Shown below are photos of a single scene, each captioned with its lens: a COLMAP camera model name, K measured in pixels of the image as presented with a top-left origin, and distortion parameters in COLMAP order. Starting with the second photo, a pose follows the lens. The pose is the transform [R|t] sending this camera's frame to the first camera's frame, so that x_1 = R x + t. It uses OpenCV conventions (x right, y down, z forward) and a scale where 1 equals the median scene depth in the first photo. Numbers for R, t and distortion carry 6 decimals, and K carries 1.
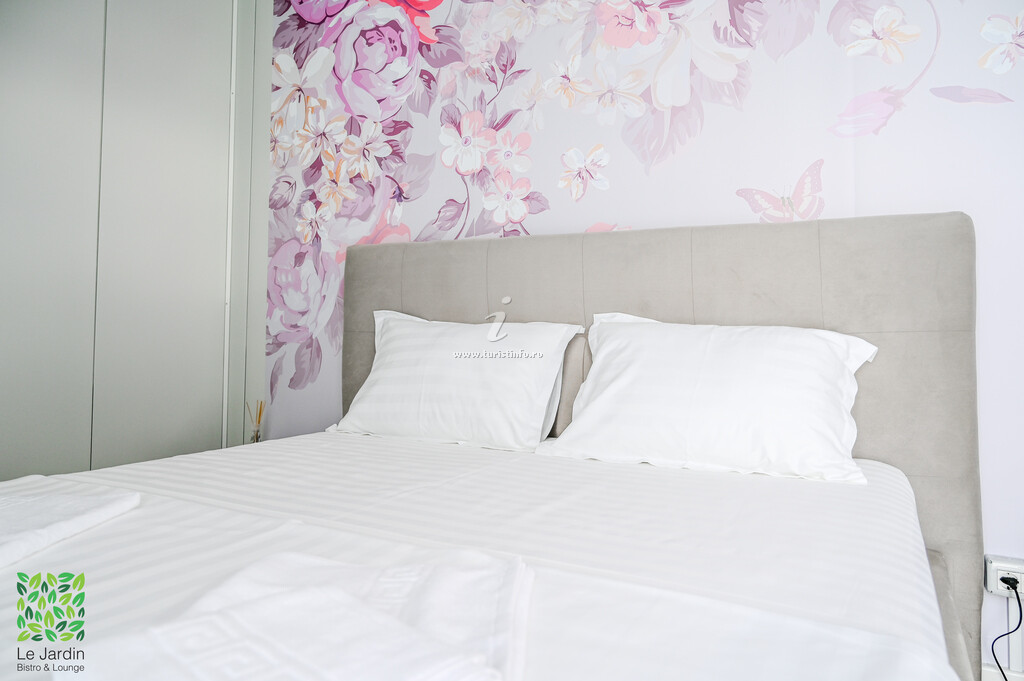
lens RADIAL K [[718.8, 0, 507.4], [0, 718.8, 319.7], [0, 0, 1]] dist [-0.006504, -0.004712]
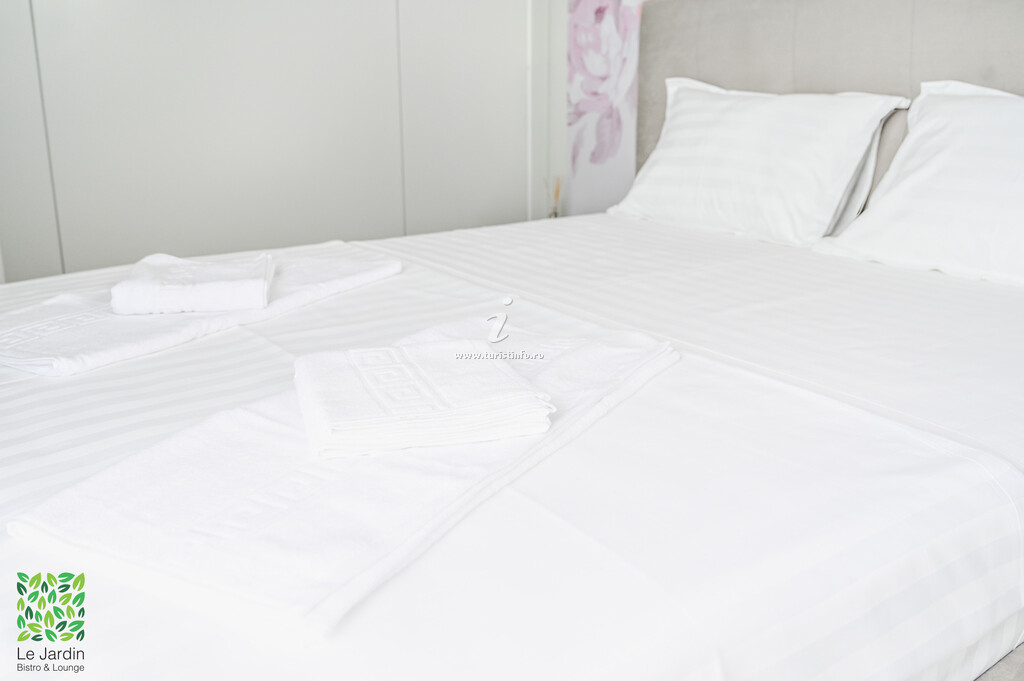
lens RADIAL K [[886.0, 0, 512.0], [0, 886.0, 340.5], [0, 0, 1]] dist [-0.000825, -0.000412]
pose [[0.899112, 0.109204, -0.423877, 0.131636], [0.022929, 0.955299, 0.294751, -0.028432], [0.437117, -0.274733, 0.856417, -0.097583]]
